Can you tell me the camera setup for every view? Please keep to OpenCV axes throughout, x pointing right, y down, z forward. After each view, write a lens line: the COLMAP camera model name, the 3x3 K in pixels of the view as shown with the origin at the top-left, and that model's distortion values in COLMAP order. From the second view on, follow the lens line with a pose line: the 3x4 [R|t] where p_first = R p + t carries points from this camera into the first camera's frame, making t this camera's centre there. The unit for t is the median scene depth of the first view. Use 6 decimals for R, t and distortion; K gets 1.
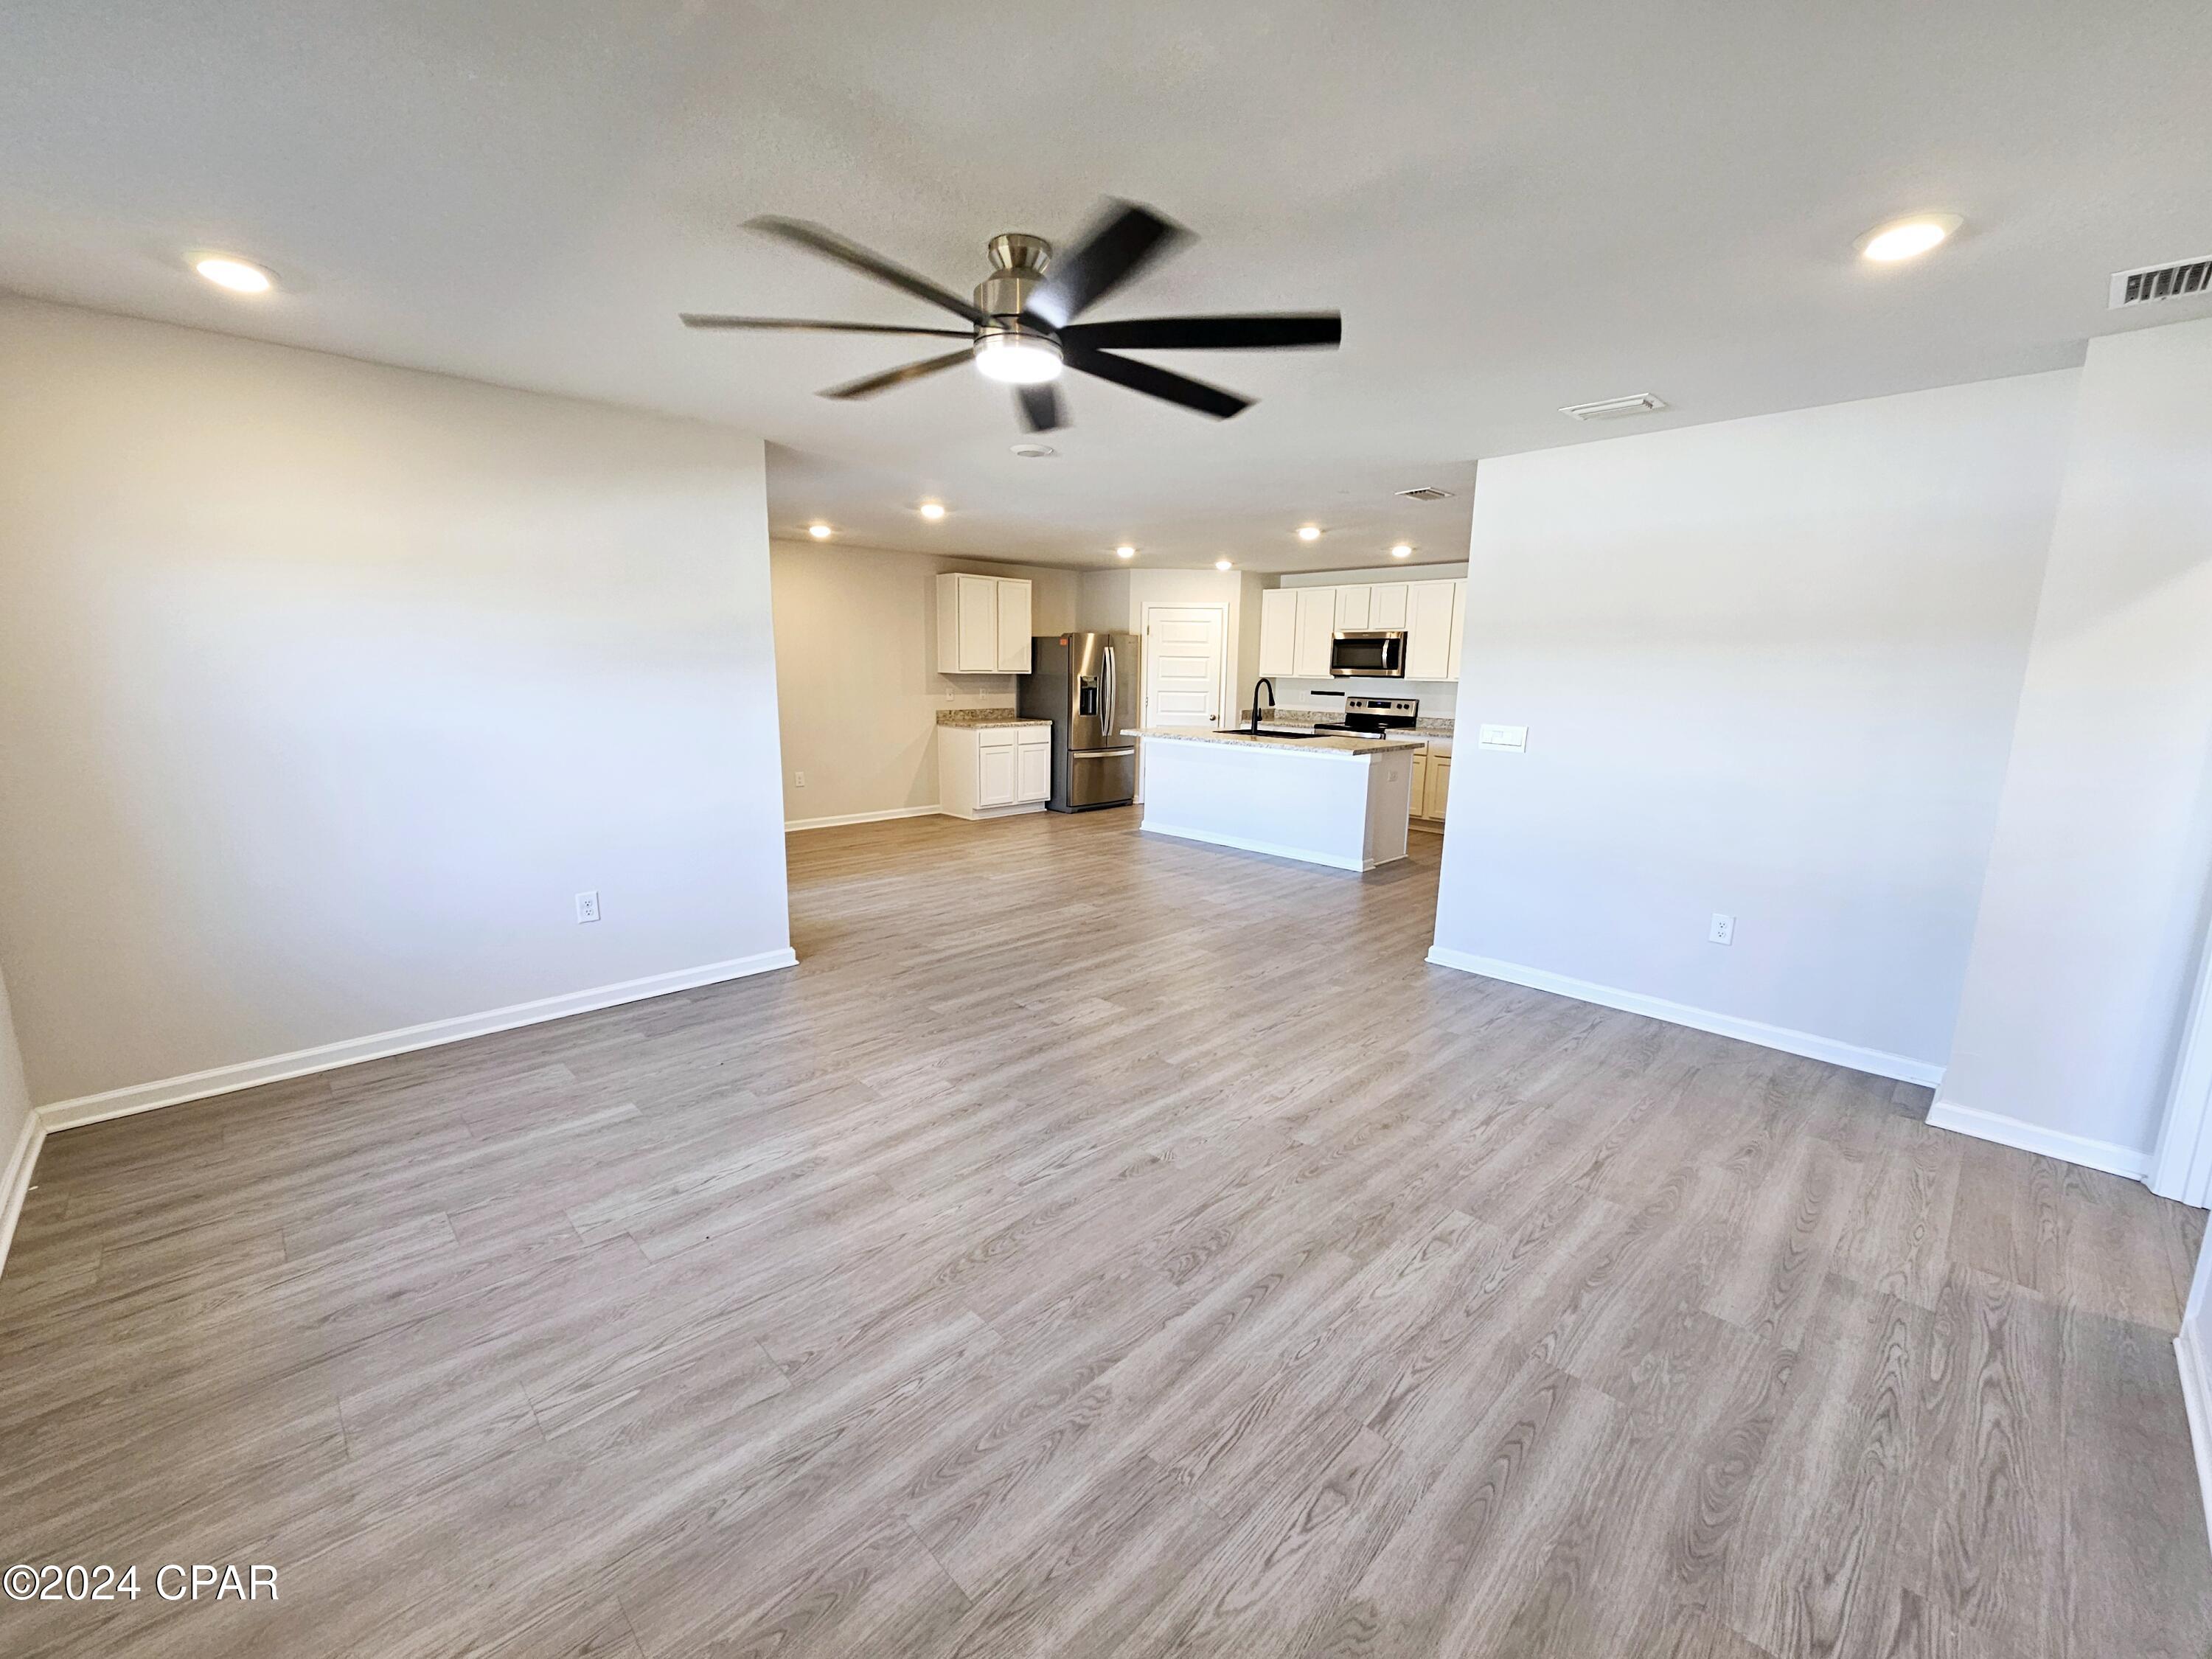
lens RADIAL K [[908.4, 0, 1096.4], [0, 908.4, 819.4], [0, 0, 1]] dist [0.003164, -0.000431]
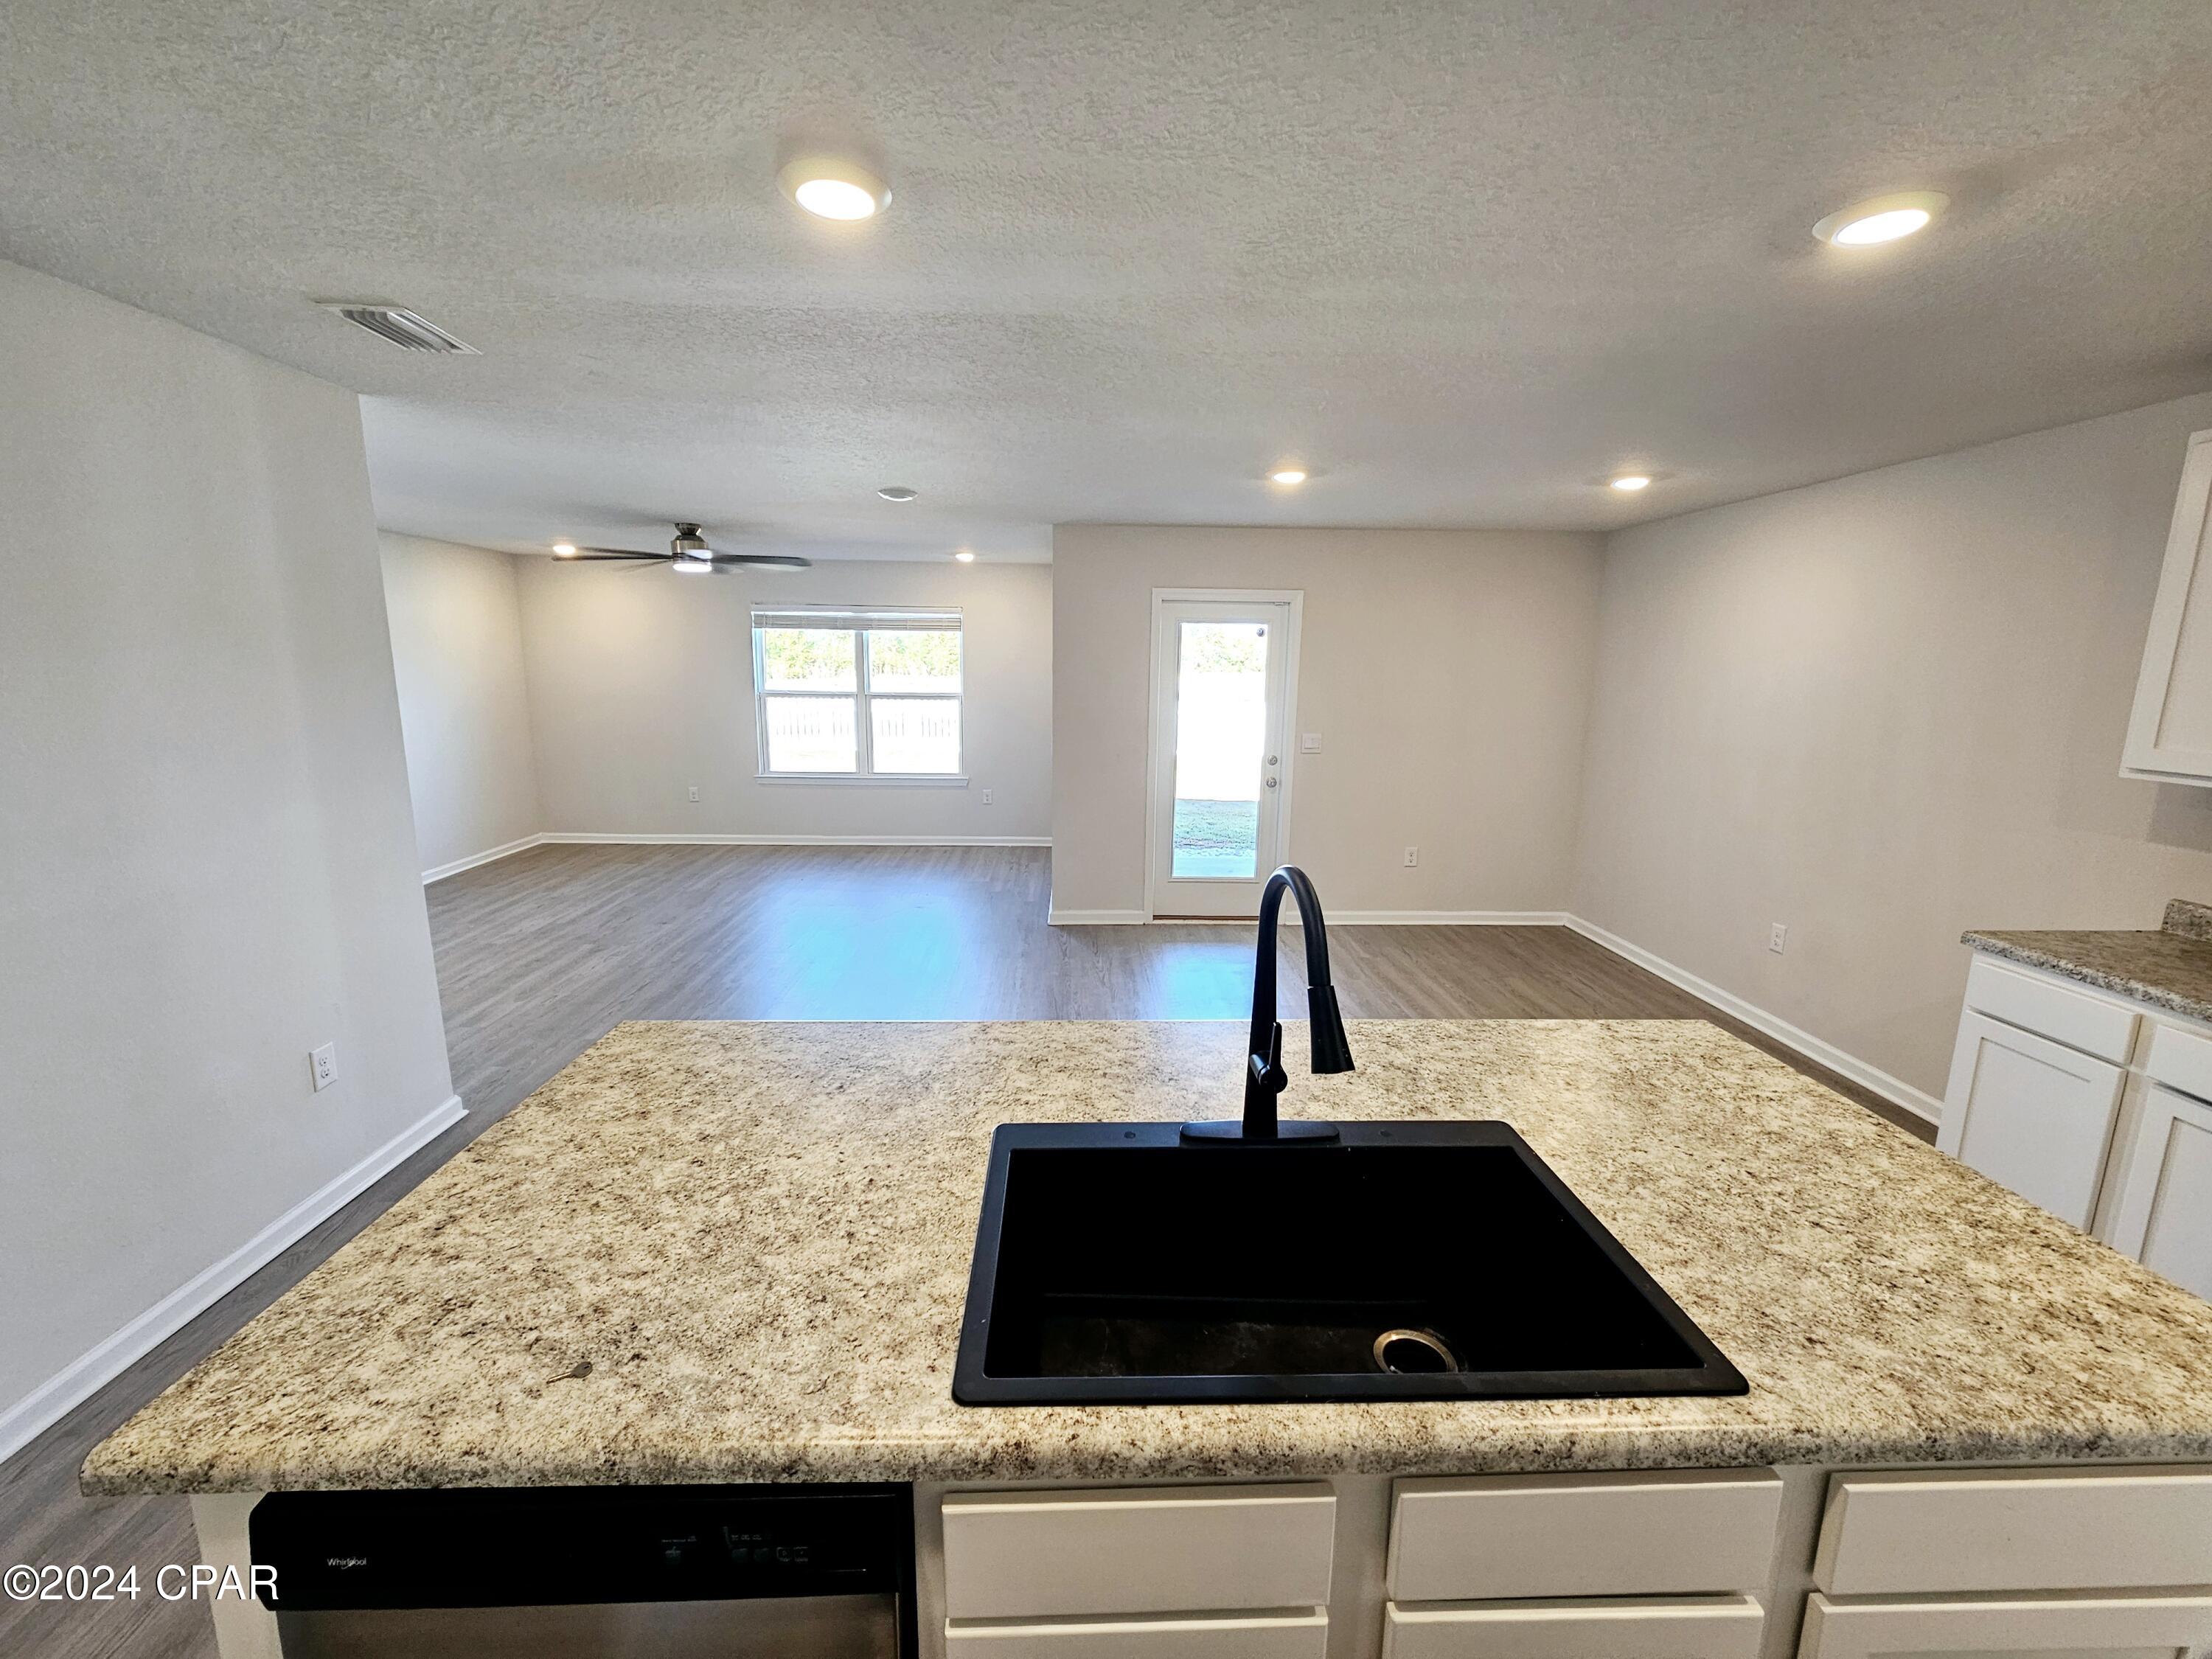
lens RADIAL K [[908.4, 0, 1099.4], [0, 908.4, 821.2], [0, 0, 1]] dist [0.003164, -0.000431]
pose [[-0.667997, 0.106199, -0.736547, 0.627481], [-0.149677, 0.950364, 0.272774, -0.386957], [0.728956, 0.292456, -0.618945, 2.044097]]
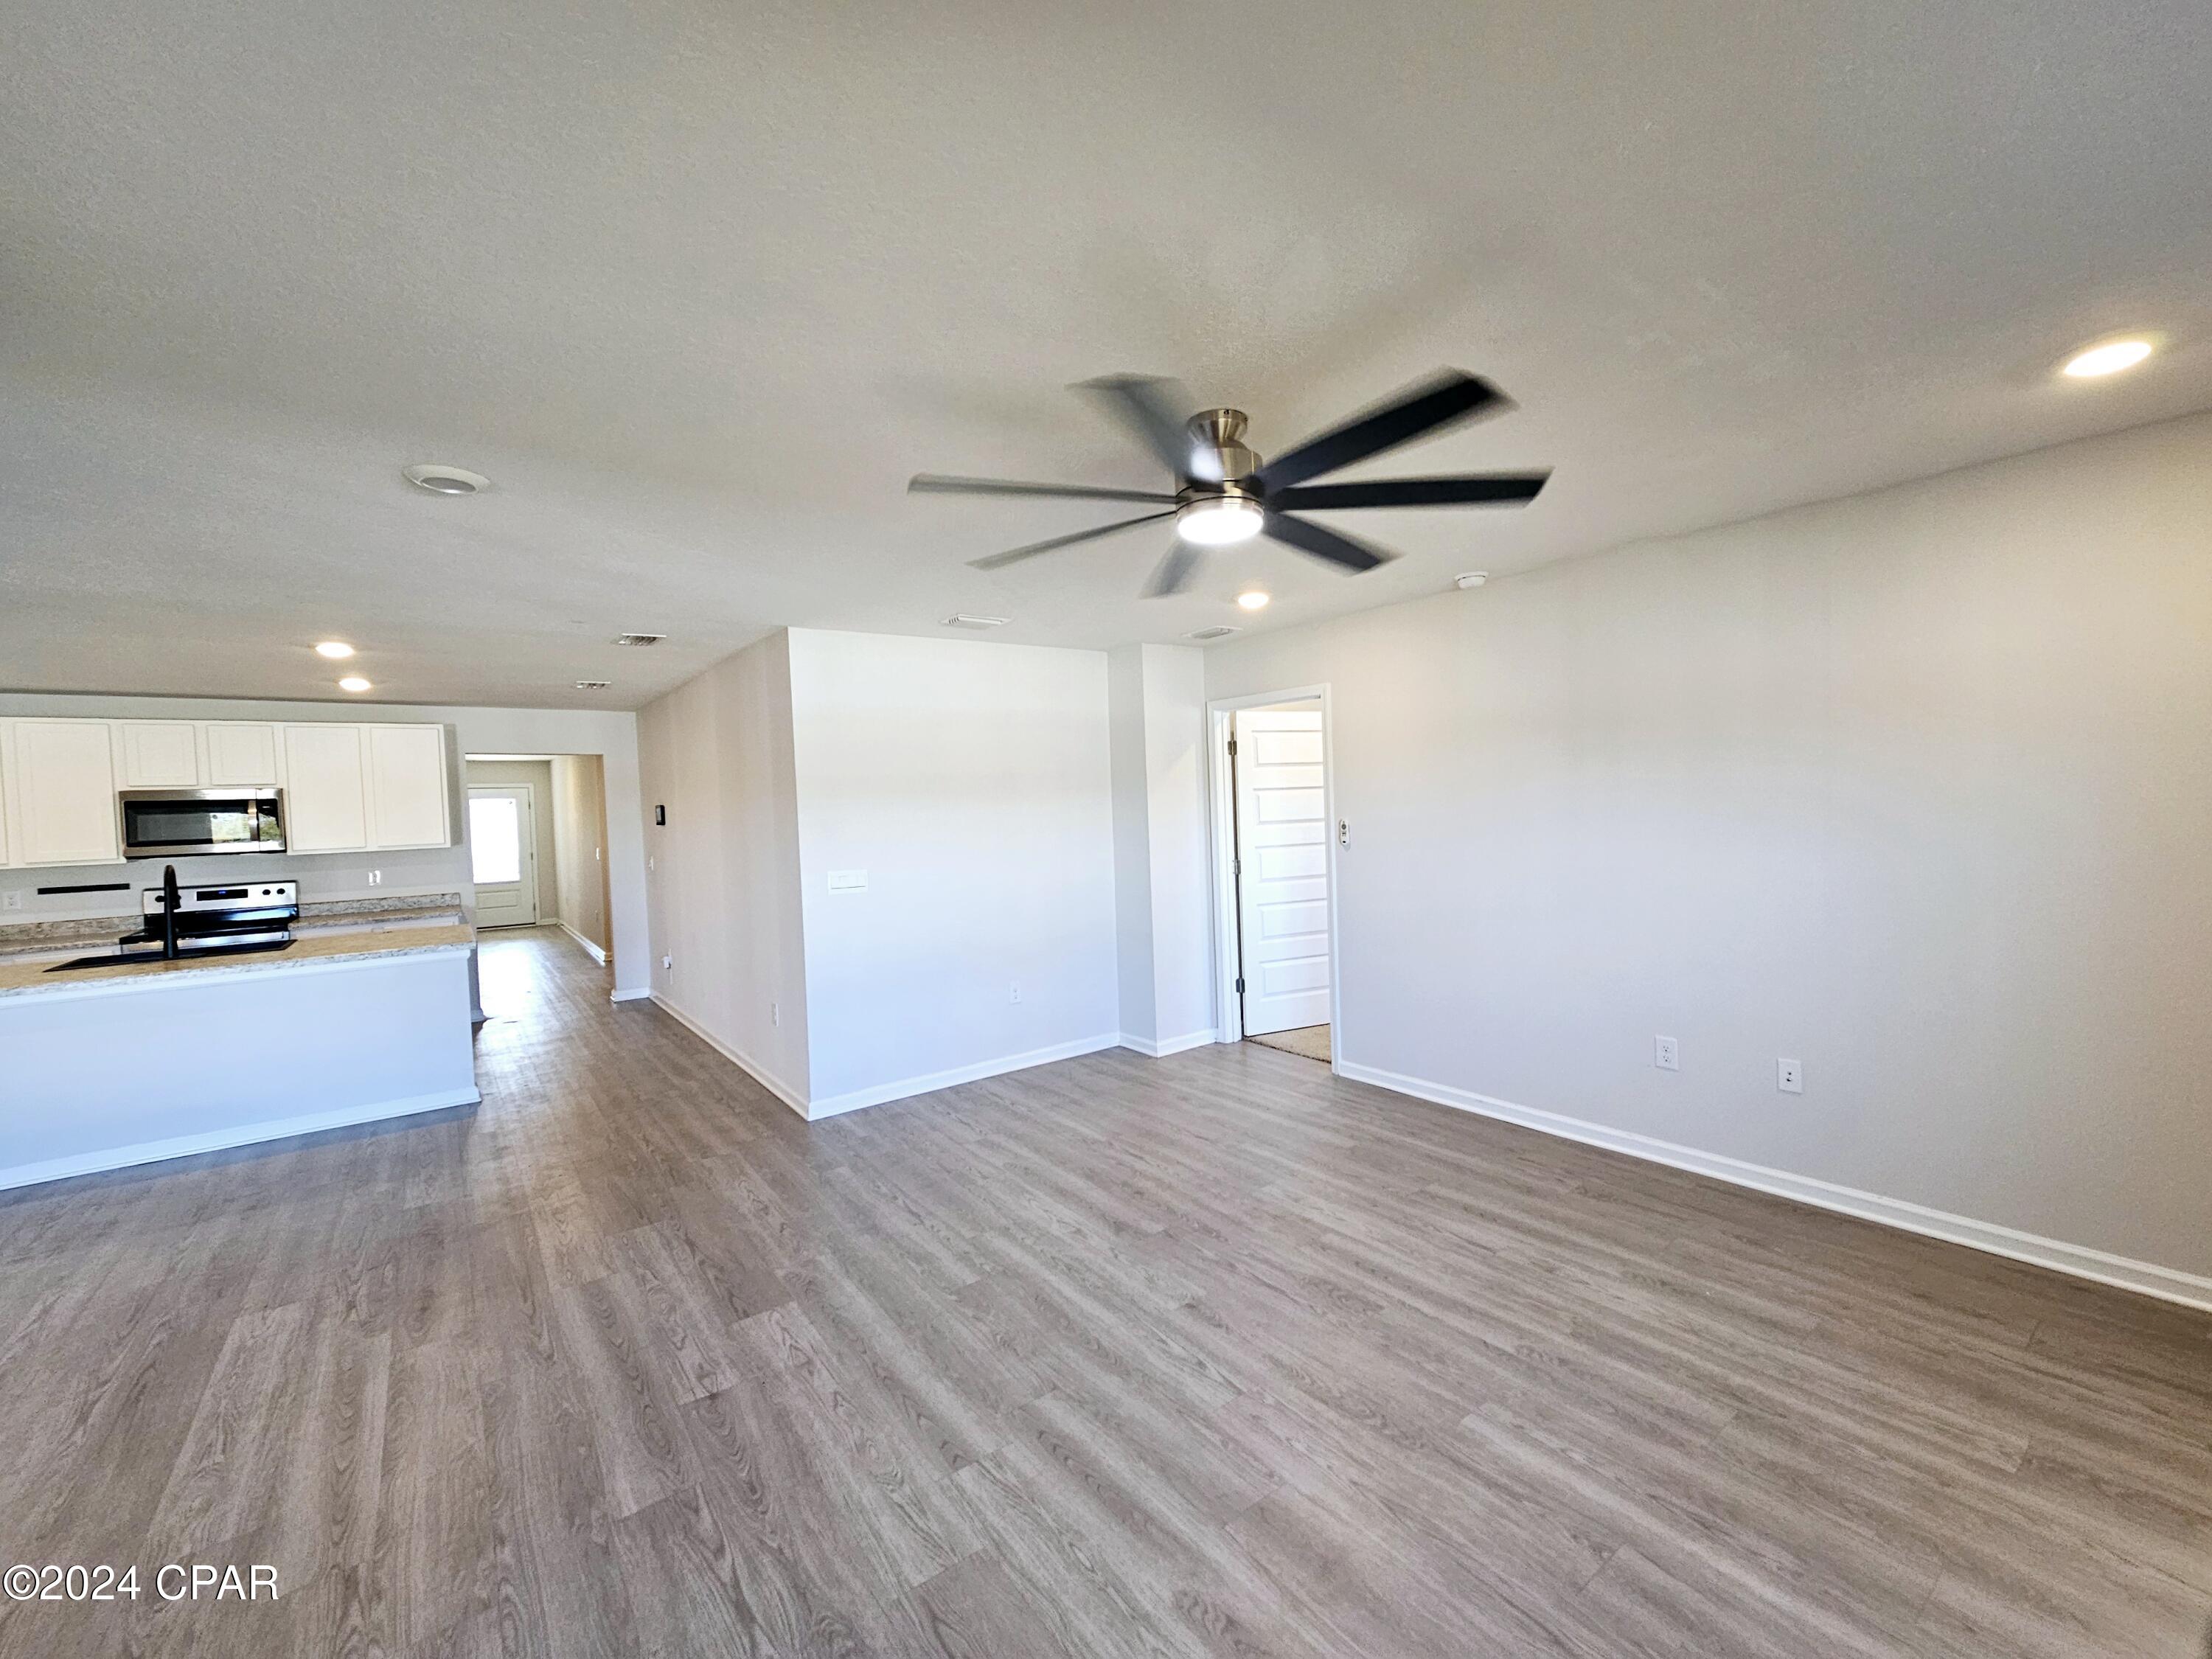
lens RADIAL K [[908.4, 0, 1103.3], [0, 908.4, 823.9], [0, 0, 1]] dist [0.003164, -0.000431]
pose [[0.128719, -0.042554, 0.990768, -0.633257], [0.206660, 0.978295, 0.015169, -0.120227], [-0.969909, 0.202799, 0.134719, 0.596018]]
